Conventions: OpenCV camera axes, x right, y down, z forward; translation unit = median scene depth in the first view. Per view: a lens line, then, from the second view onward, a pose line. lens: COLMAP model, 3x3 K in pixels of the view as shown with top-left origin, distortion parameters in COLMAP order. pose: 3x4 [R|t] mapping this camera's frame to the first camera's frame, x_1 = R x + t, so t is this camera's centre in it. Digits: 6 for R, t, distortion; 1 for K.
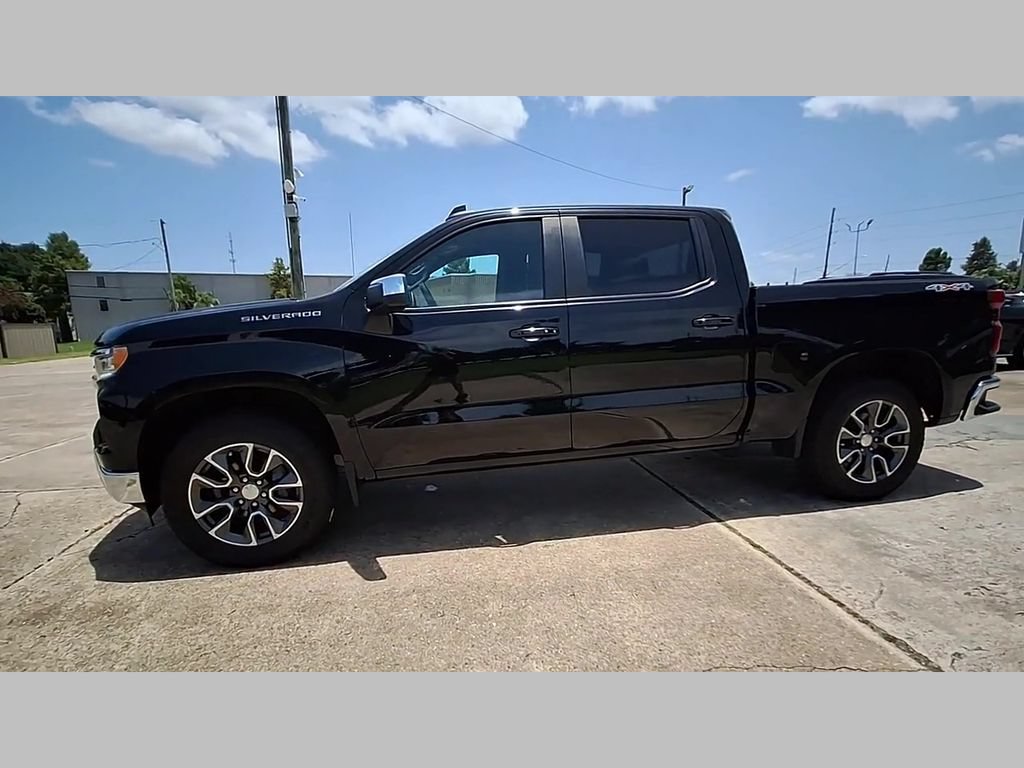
lens RADIAL K [[511.6, 0, 510.1], [0, 511.6, 391.6], [0, 0, 1]] dist [-0.000961, -0.006936]
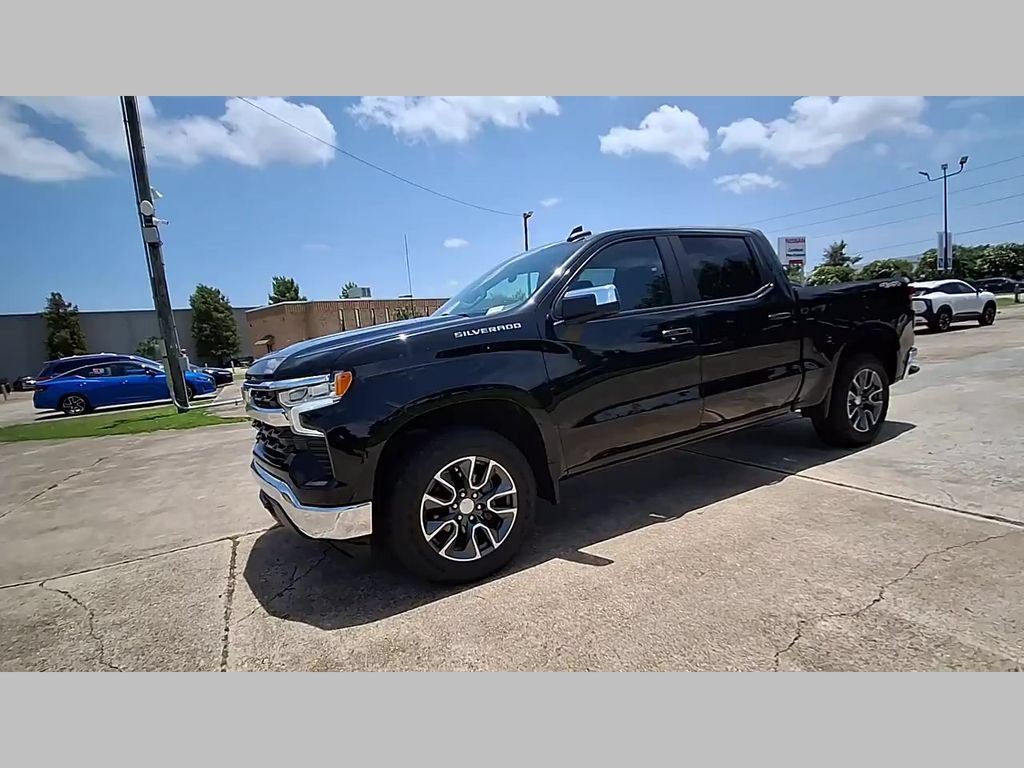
lens RADIAL K [[511.6, 0, 510.7], [0, 511.6, 388.0], [0, 0, 1]] dist [-0.000961, -0.006936]
pose [[0.946521, -0.096188, 0.307970, -0.587373], [0.111218, 0.993294, -0.031585, 0.005626], [-0.302867, 0.064147, 0.950872, 0.003434]]
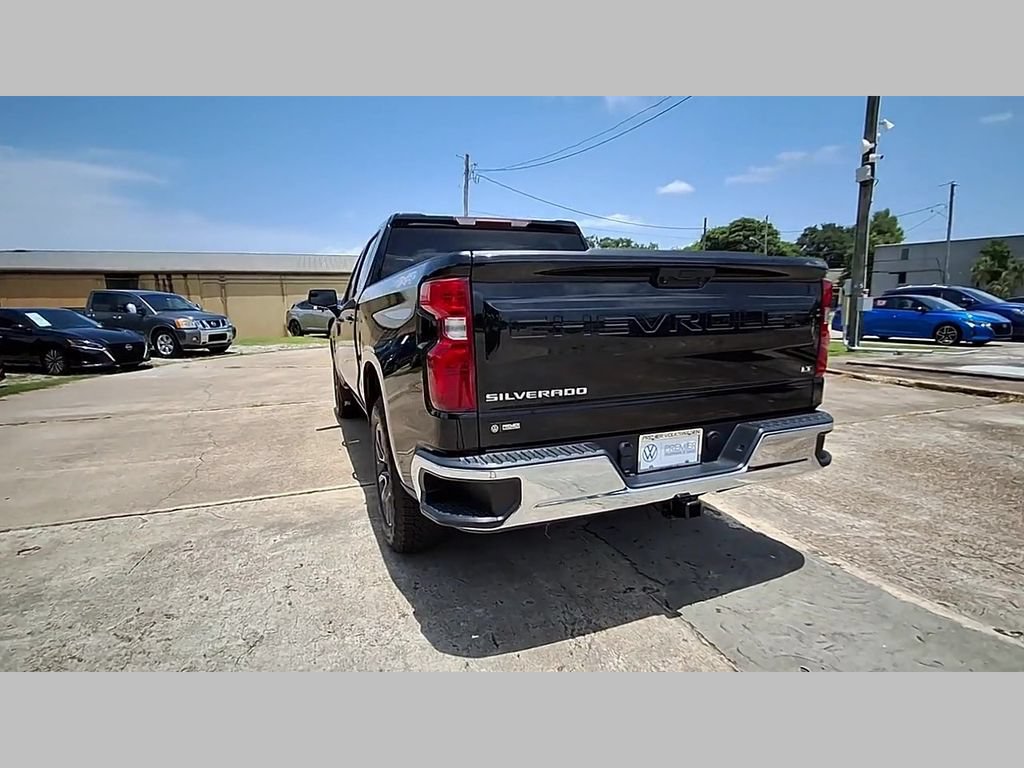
lens RADIAL K [[511.6, 0, 506.9], [0, 511.6, 394.7], [0, 0, 1]] dist [-0.000961, -0.006936]
pose [[0.197675, 0.185955, -0.962468, 1.539409], [-0.127308, 0.978397, 0.162886, -0.188616], [0.971966, 0.090331, 0.217078, 1.012204]]
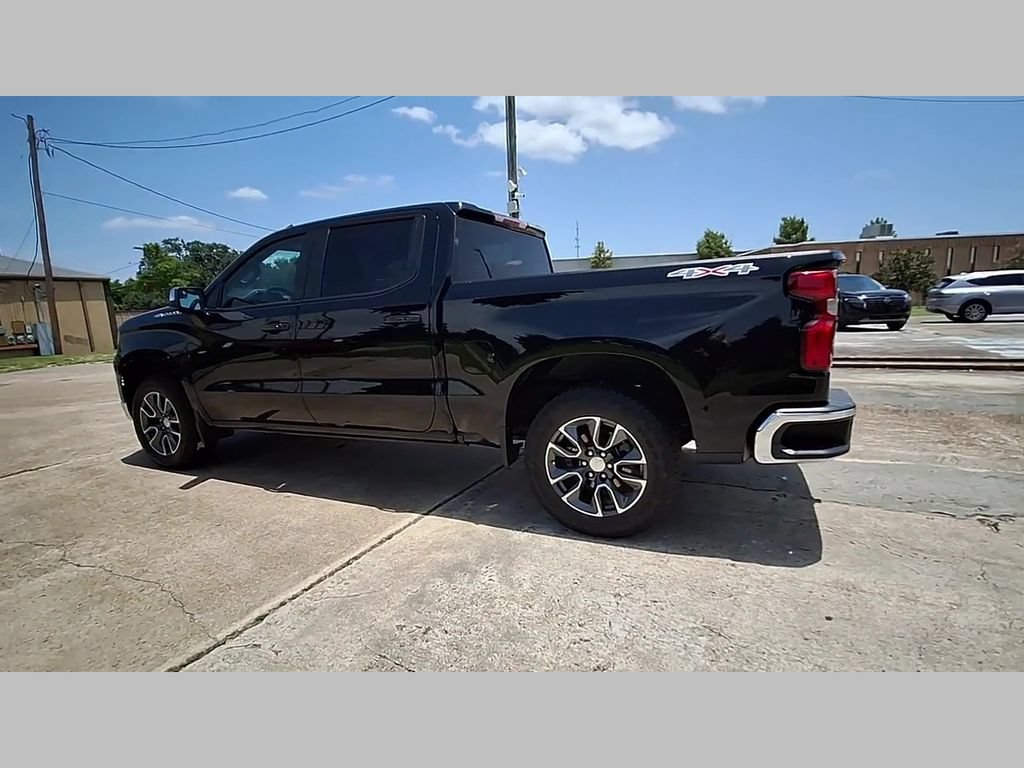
lens RADIAL K [[511.6, 0, 505.6], [0, 511.6, 392.7], [0, 0, 1]] dist [-0.000961, -0.006936]
pose [[0.808889, 0.092038, -0.580713, 1.074655], [-0.067147, 0.995671, 0.064273, -0.063908], [0.584114, -0.012997, 0.811567, 0.254440]]
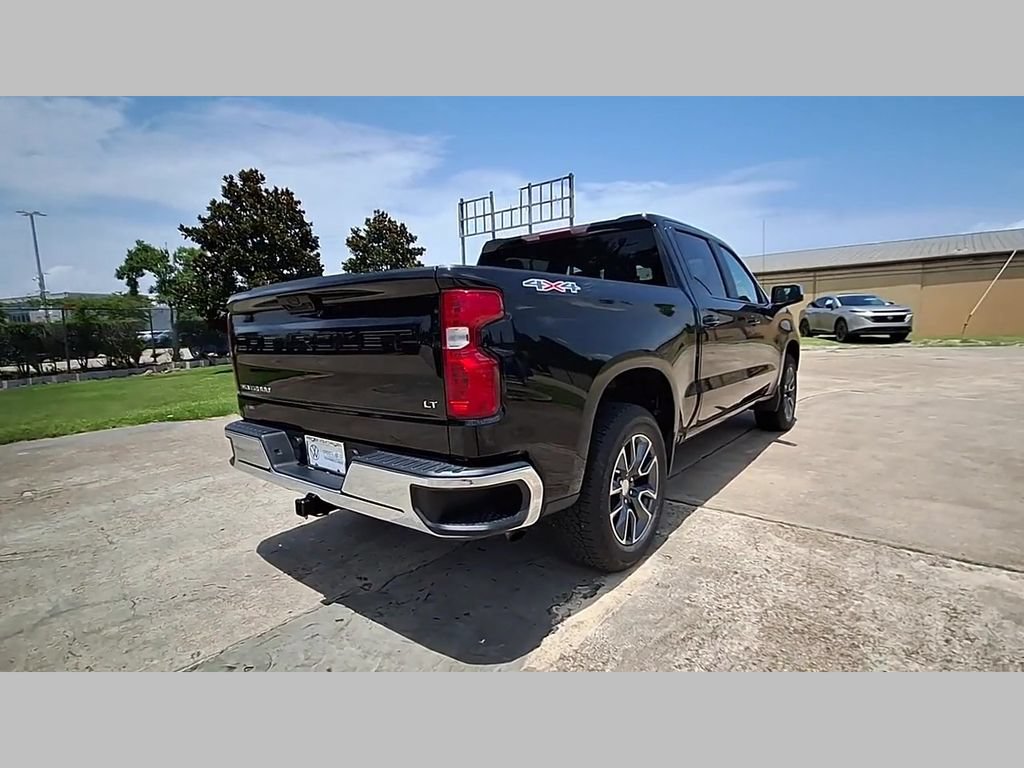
lens RADIAL K [[511.6, 0, 505.8], [0, 511.6, 394.2], [0, 0, 1]] dist [-0.000961, -0.006936]
pose [[-0.756437, 0.145493, -0.637679, 1.240535], [-0.033998, 0.964881, 0.260477, -0.323227], [0.653182, 0.218715, -0.724926, 2.014681]]
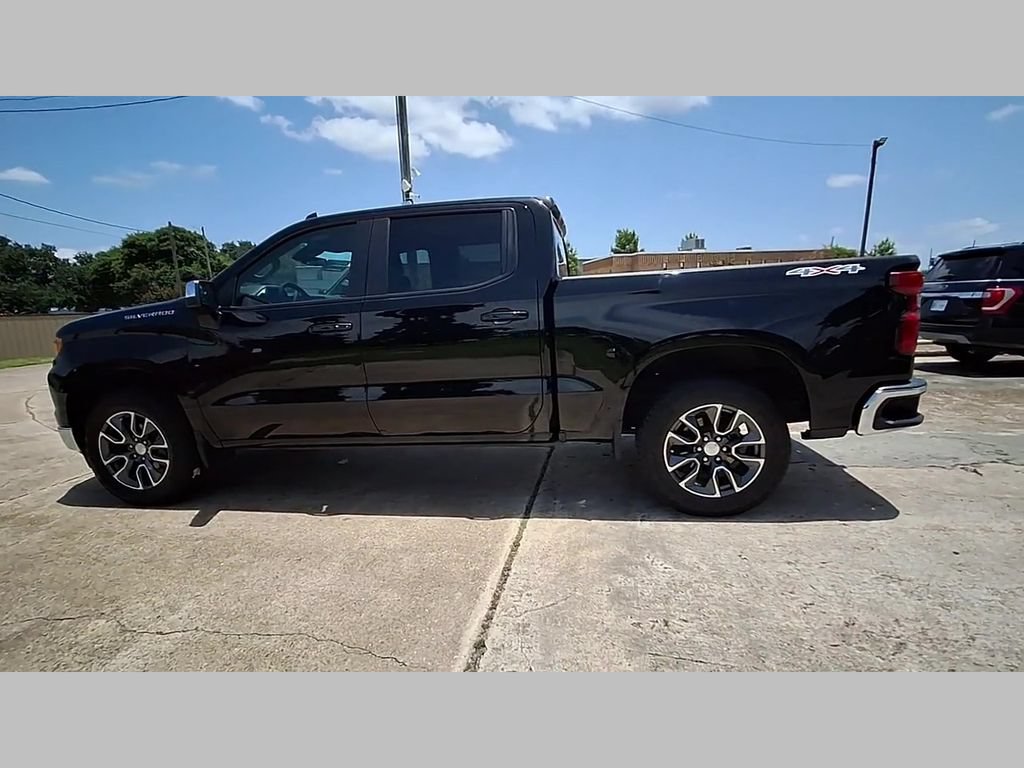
lens RADIAL K [[511.6, 0, 512.6], [0, 511.6, 391.8], [0, 0, 1]] dist [-0.000961, -0.006936]
pose [[0.945408, 0.043154, -0.323018, 0.671418], [-0.031773, 0.998677, 0.040427, -0.028453], [0.324336, -0.027957, 0.945529, 0.059160]]
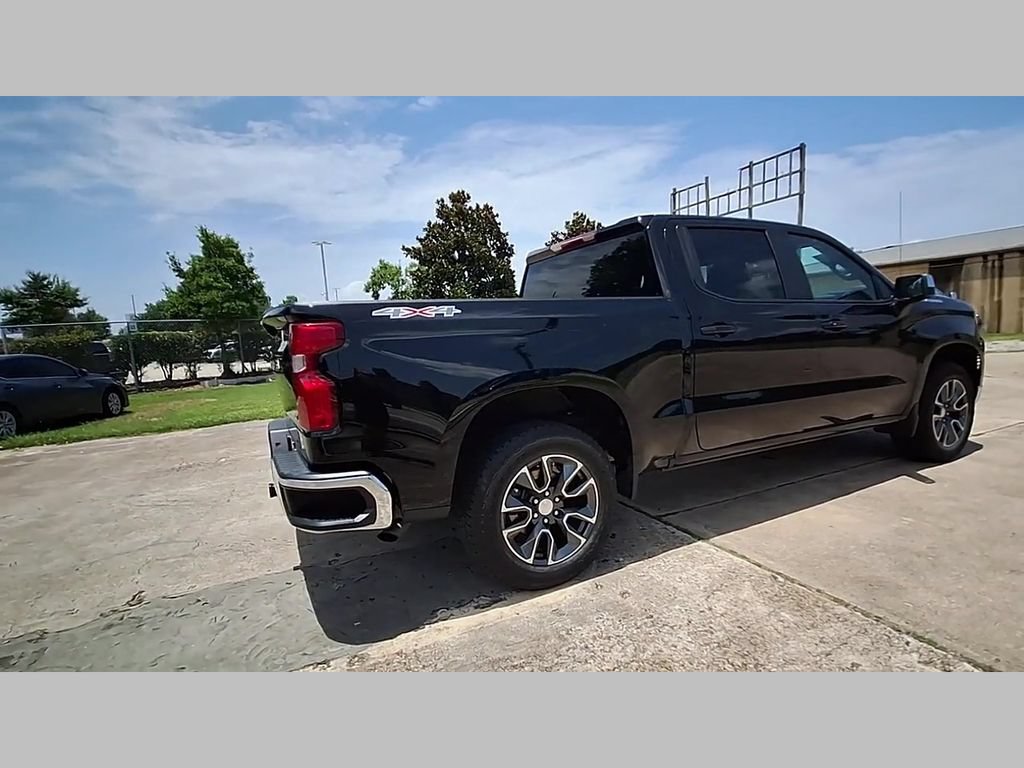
lens RADIAL K [[511.6, 0, 507.3], [0, 511.6, 389.1], [0, 0, 1]] dist [-0.000961, -0.006936]
pose [[-0.957433, 0.117942, -0.263463, 0.854622], [0.048480, 0.965455, 0.256019, -0.360330], [0.284557, 0.232348, -0.930076, 2.262015]]
